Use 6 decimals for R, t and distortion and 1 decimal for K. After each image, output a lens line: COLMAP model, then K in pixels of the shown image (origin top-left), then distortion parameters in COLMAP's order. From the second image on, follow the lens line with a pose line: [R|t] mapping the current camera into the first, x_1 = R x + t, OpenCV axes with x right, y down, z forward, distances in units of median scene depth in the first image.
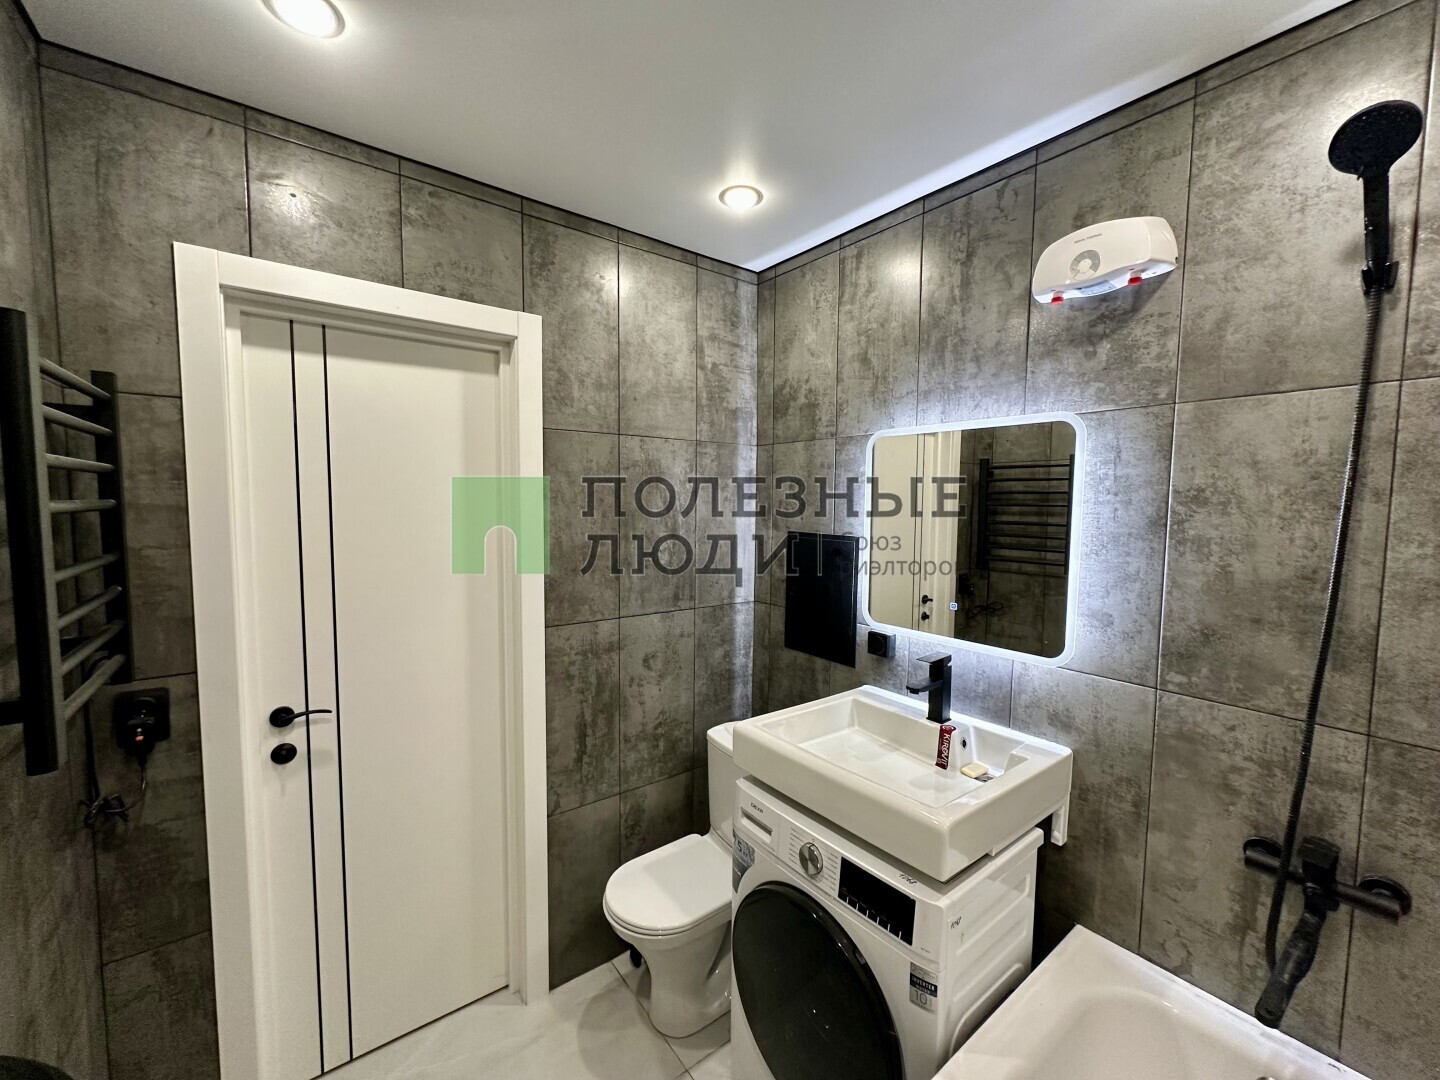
lens RADIAL K [[571.1, 0, 720.0], [0, 571.1, 540.0], [0, 0, 1]] dist [-0.001225, 0.000665]
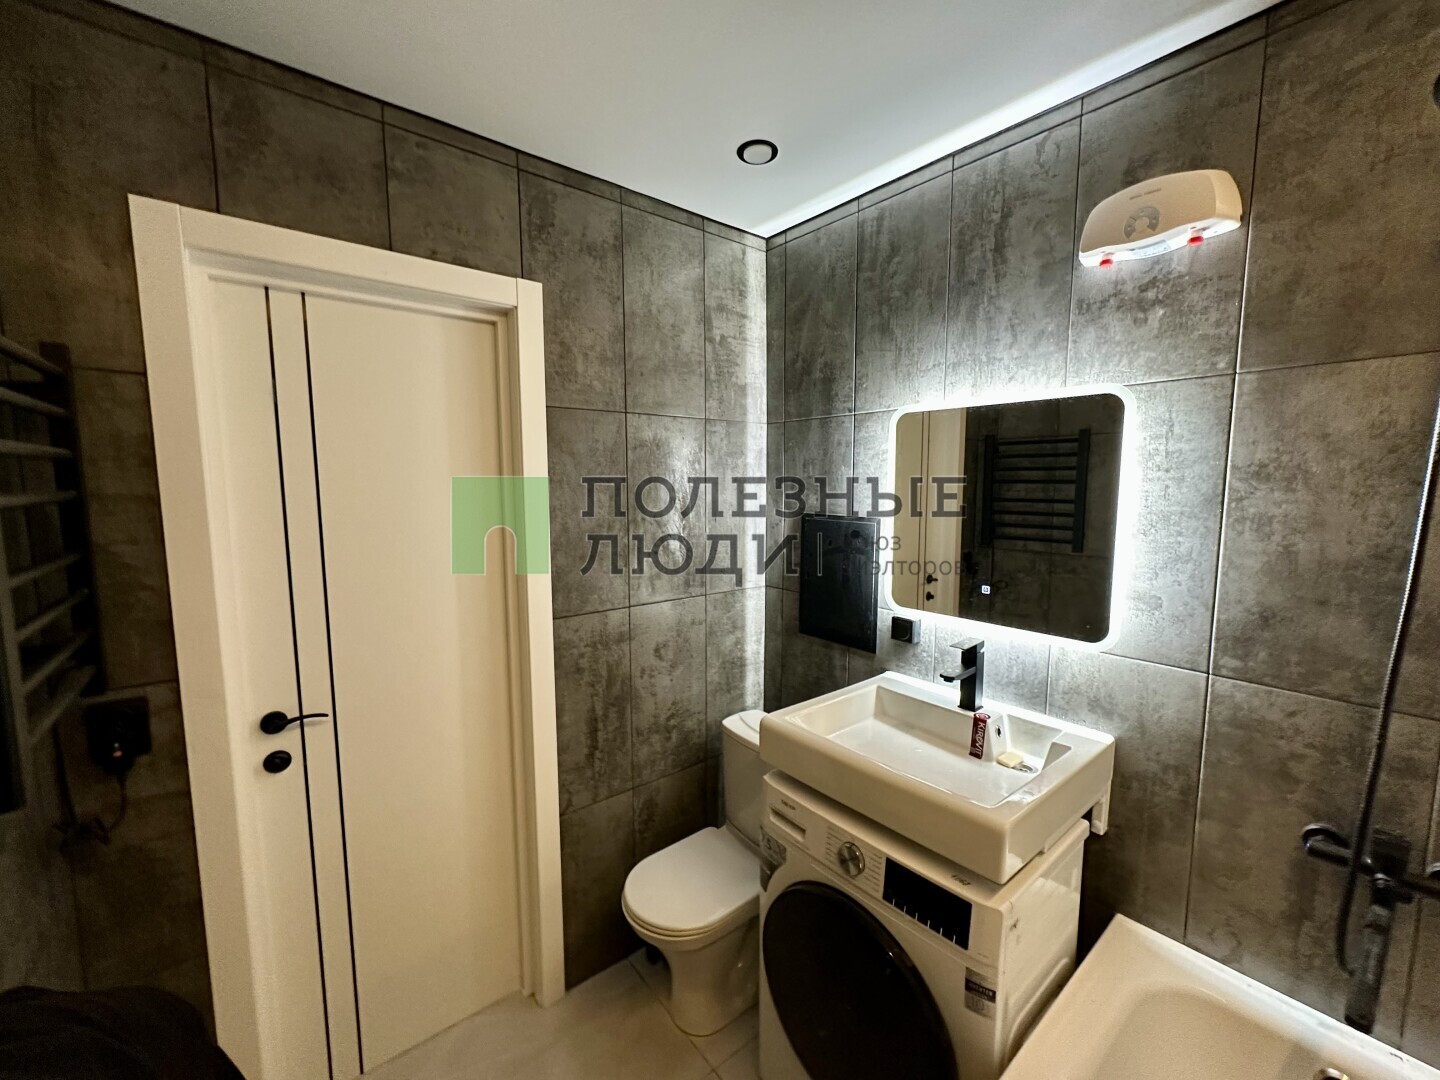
lens RADIAL K [[573.9, 0, 720.0], [0, 573.9, 540.0], [0, 0, 1]] dist [0.000624, 0.000175]
pose [[0.999416, -0.015321, 0.030541, -0.075687], [0.014230, 0.999264, 0.035627, -0.009356], [-0.031064, -0.035171, 0.998898, 0.064842]]
